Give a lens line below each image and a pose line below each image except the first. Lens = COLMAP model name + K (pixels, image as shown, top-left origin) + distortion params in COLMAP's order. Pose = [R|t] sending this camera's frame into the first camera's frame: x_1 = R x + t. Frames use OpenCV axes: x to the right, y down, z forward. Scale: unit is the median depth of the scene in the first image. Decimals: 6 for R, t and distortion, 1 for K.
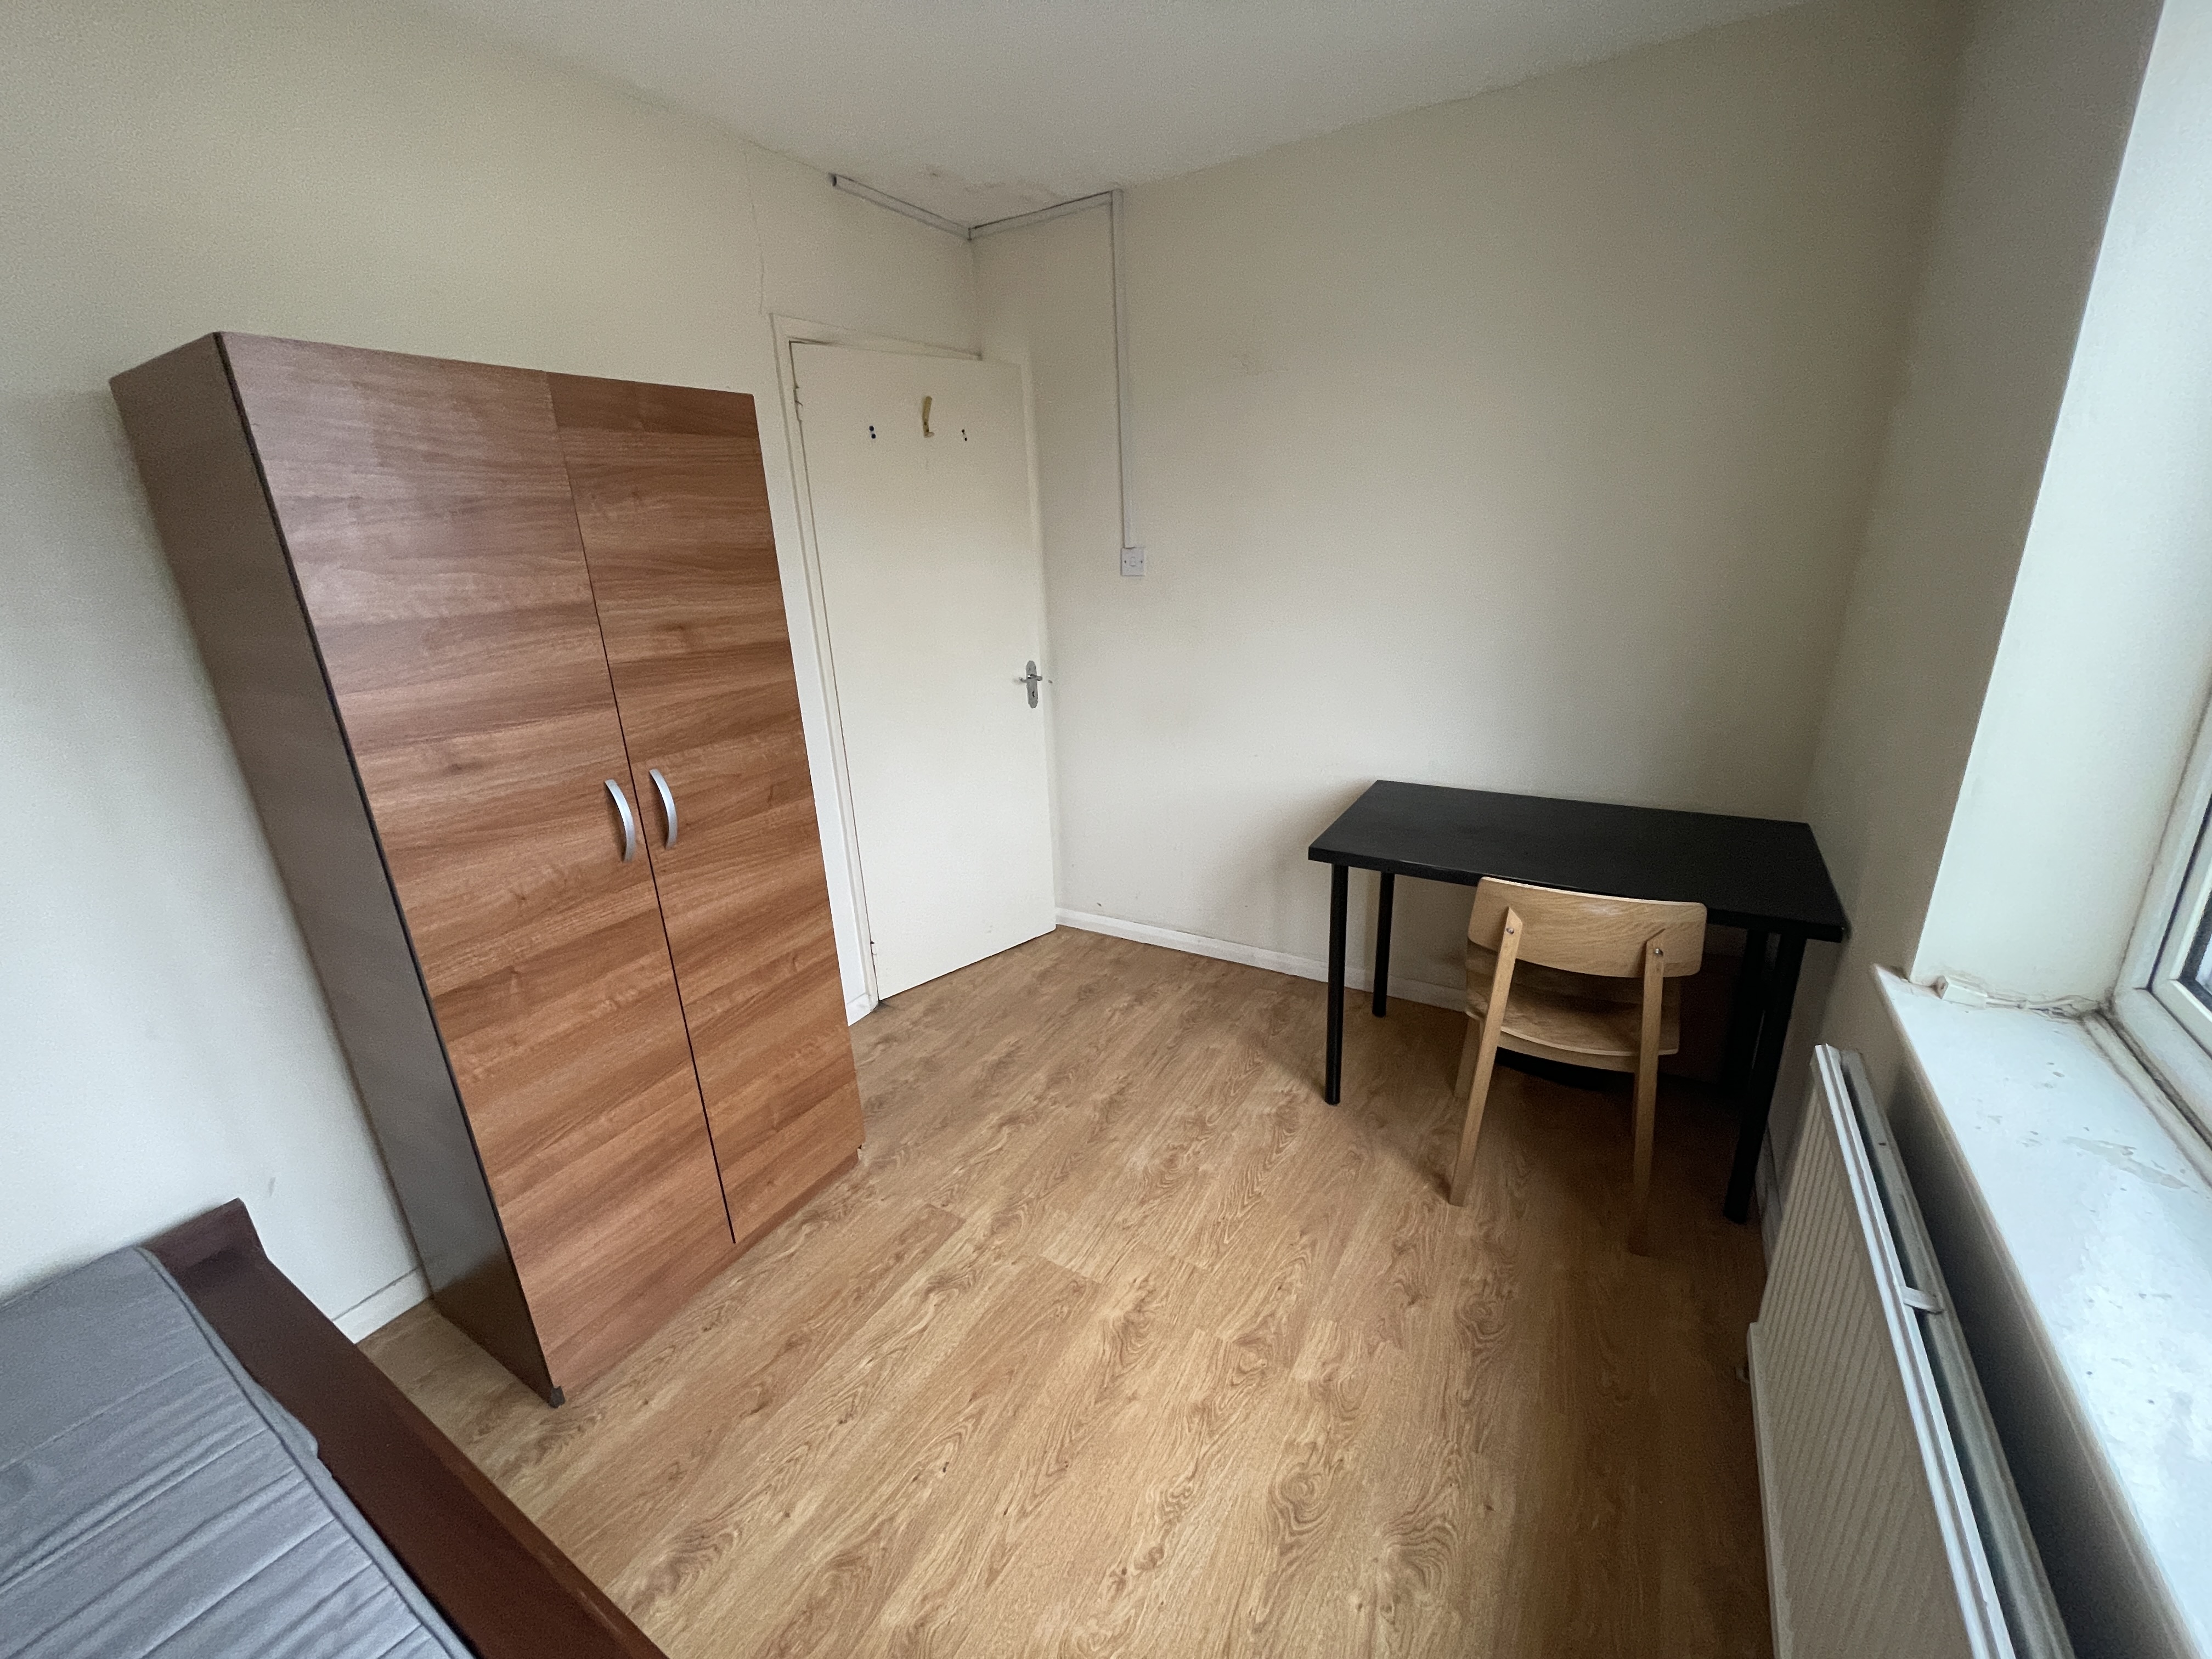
lens RADIAL K [[890.7, 0, 1098.6], [0, 890.7, 818.3], [0, 0, 1]] dist [-0.000100, -0.000167]
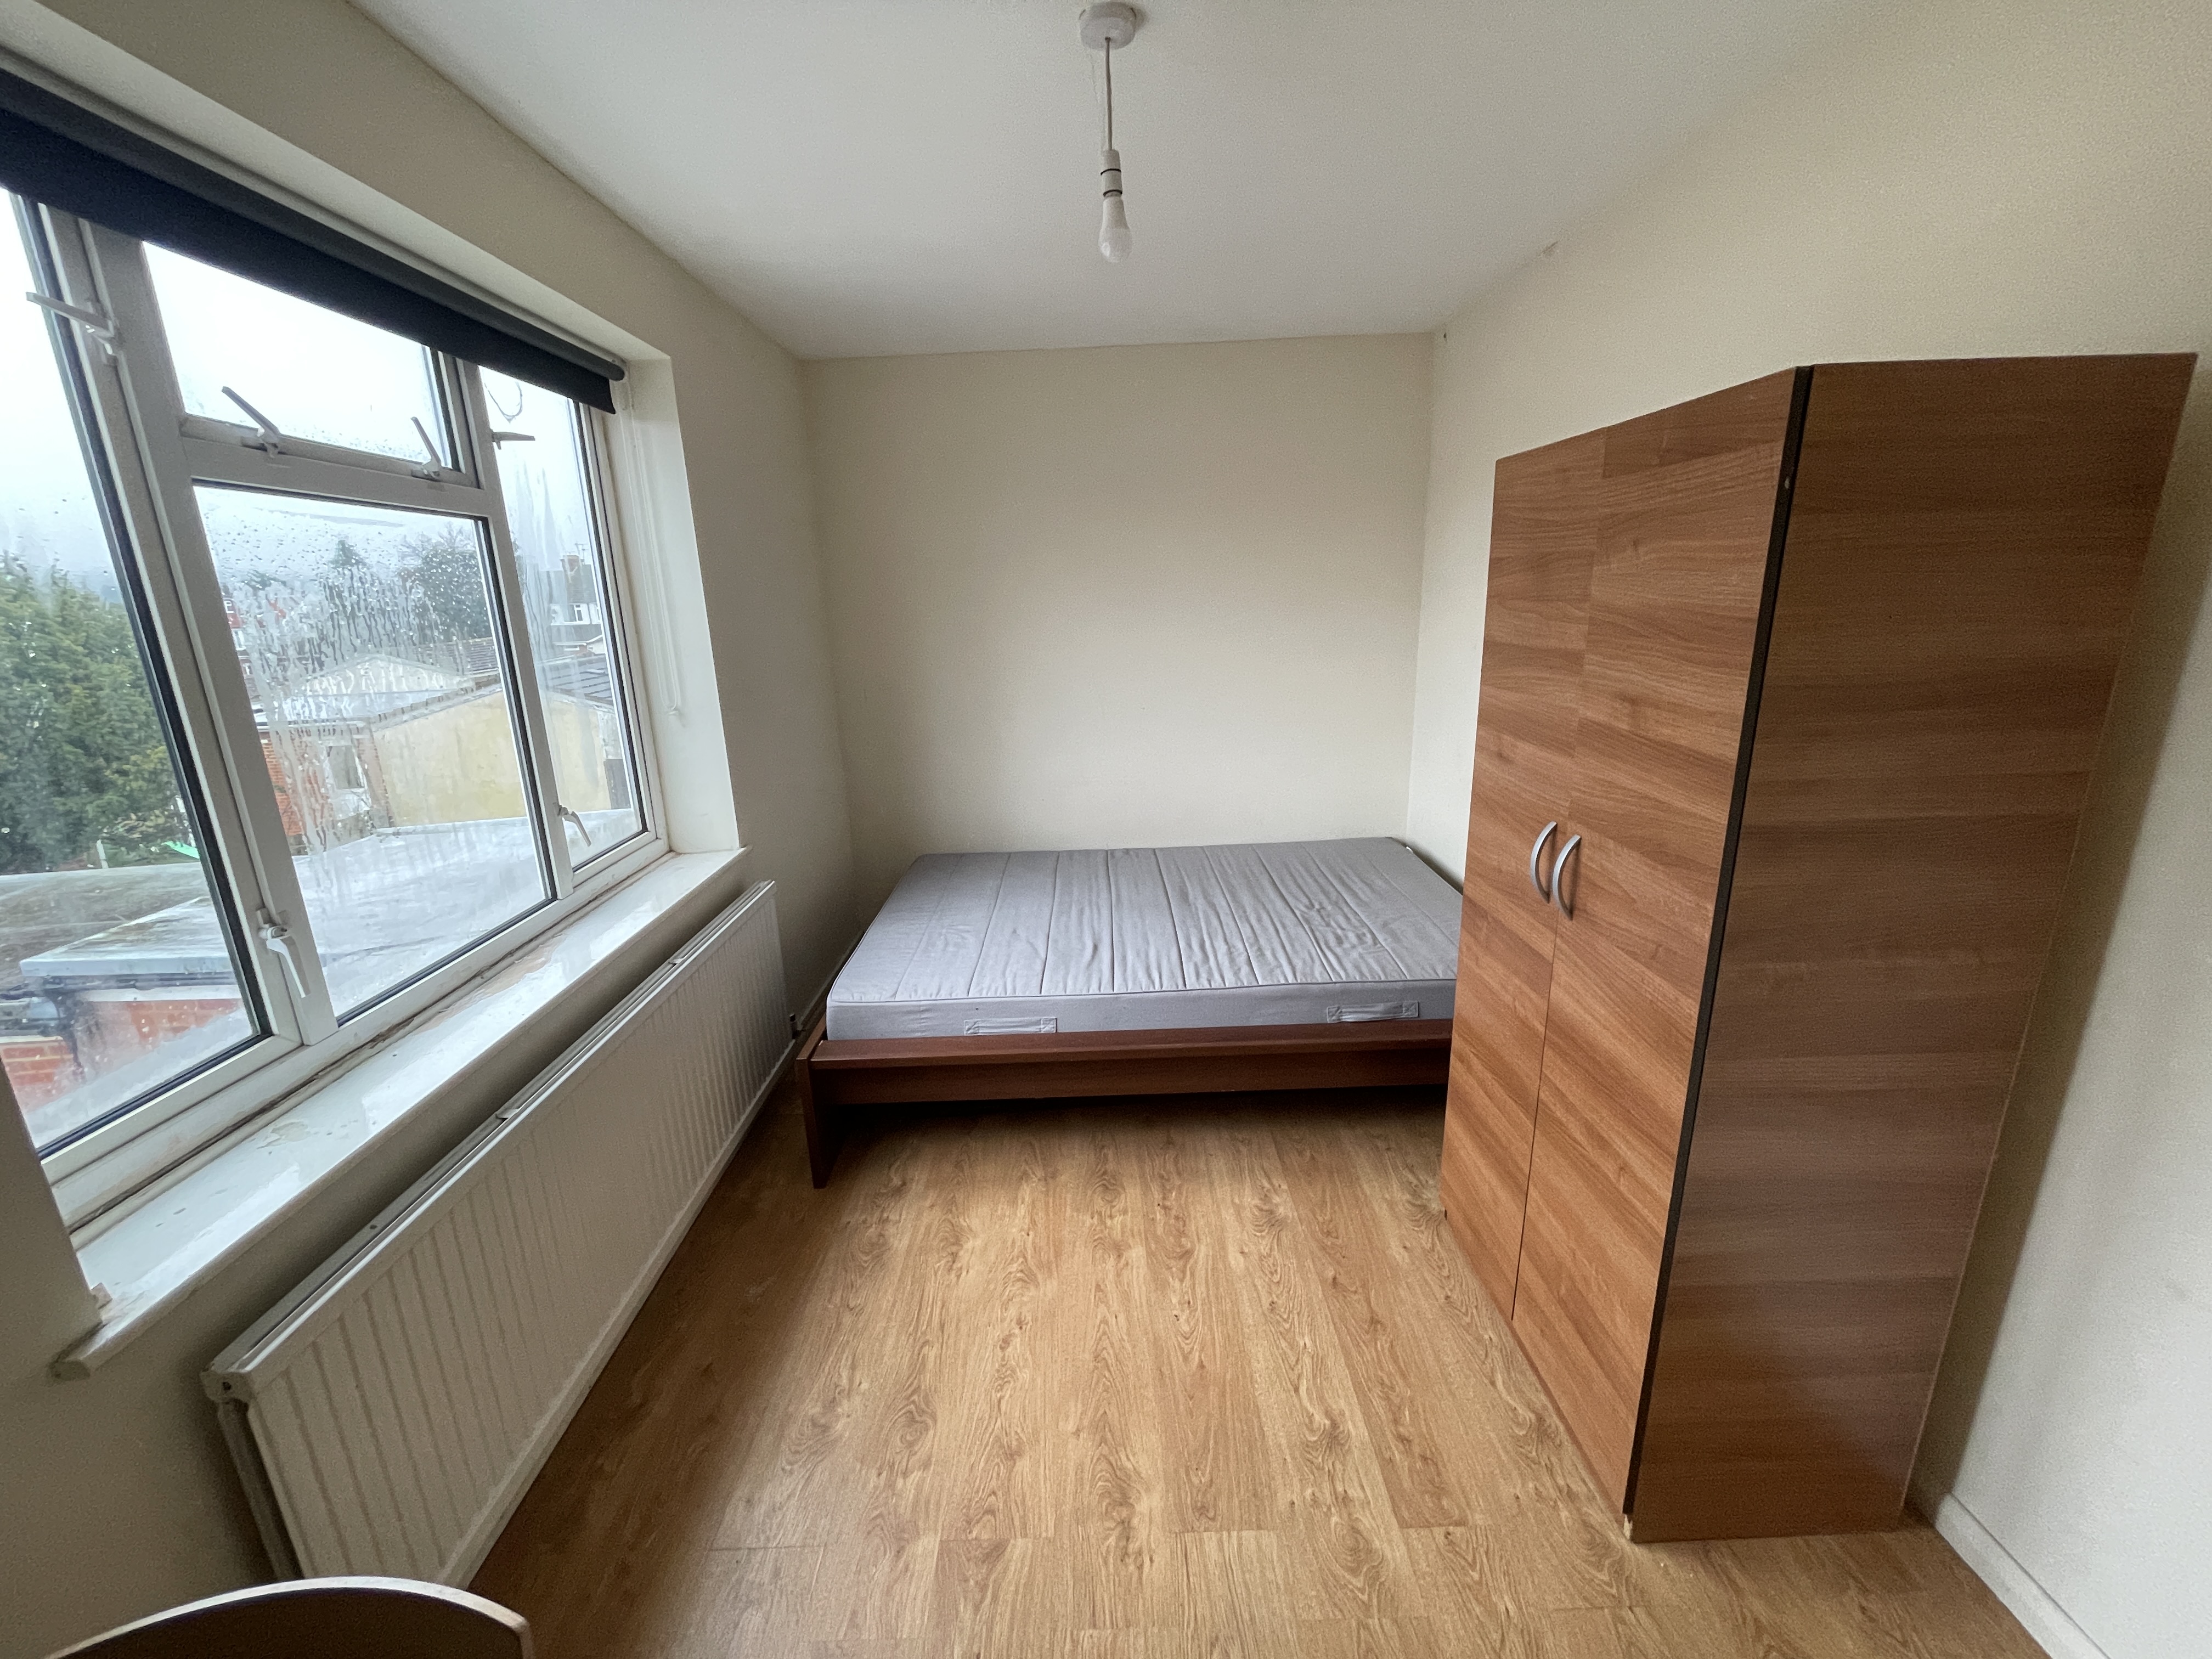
lens RADIAL K [[890.7, 0, 1098.6], [0, 890.7, 818.3], [0, 0, 1]] dist [-0.000100, -0.000167]
pose [[-0.847089, 0.205004, -0.490320, 0.374296], [-0.093765, 0.850483, 0.517578, -0.499332], [0.523114, 0.484409, -0.701213, 1.364952]]
